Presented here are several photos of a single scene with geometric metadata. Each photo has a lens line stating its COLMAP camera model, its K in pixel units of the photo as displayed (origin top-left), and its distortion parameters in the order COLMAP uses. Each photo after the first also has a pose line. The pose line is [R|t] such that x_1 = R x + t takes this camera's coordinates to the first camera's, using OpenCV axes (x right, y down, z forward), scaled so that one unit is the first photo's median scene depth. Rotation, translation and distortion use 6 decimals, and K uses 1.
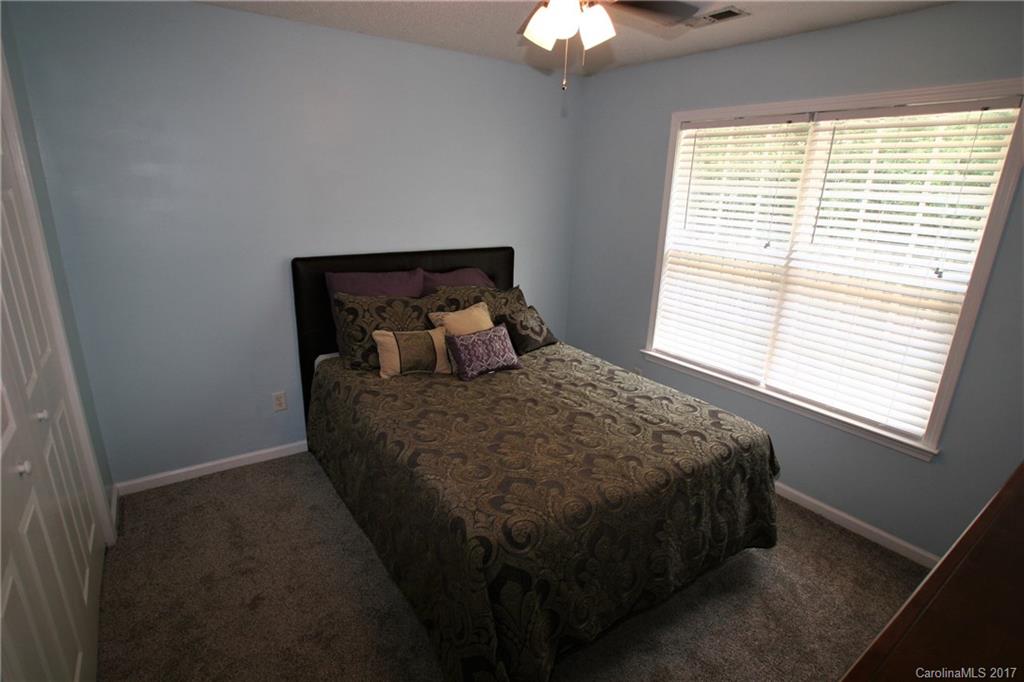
lens RADIAL K [[521.0, 0, 500.1], [0, 521.0, 349.2], [0, 0, 1]] dist [-0.077000, 0.034605]
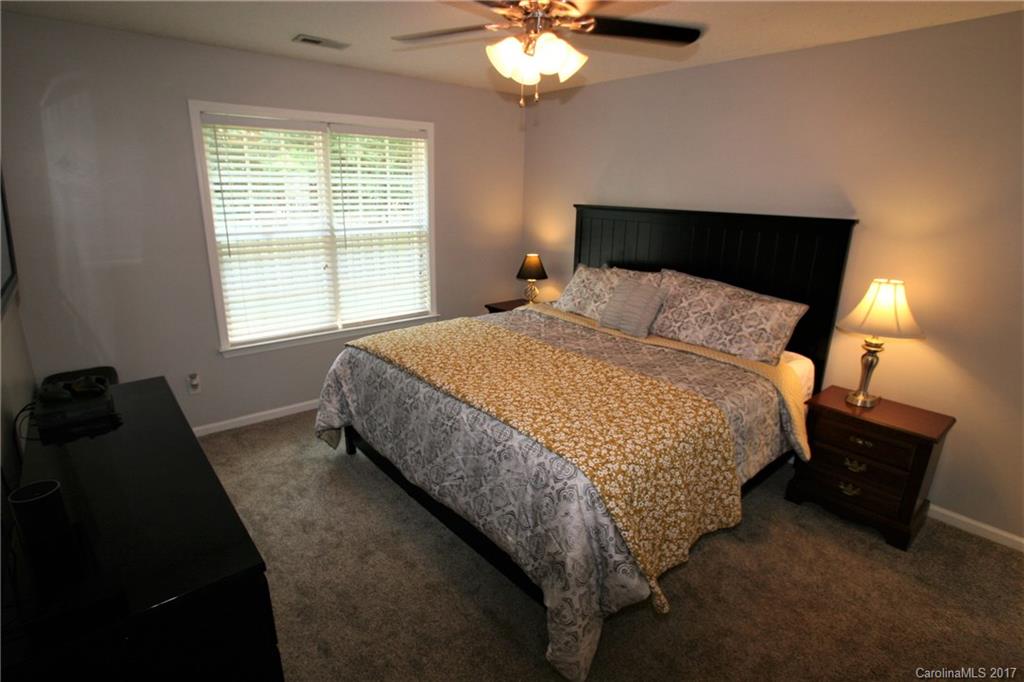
lens RADIAL K [[521.0, 0, 500.1], [0, 521.0, 349.2], [0, 0, 1]] dist [-0.077000, 0.034605]
pose [[-0.084169, -0.320796, 0.943401, -0.798637], [0.285083, 0.899434, 0.331280, -0.201686], [-0.954800, 0.296831, 0.015749, 0.598298]]
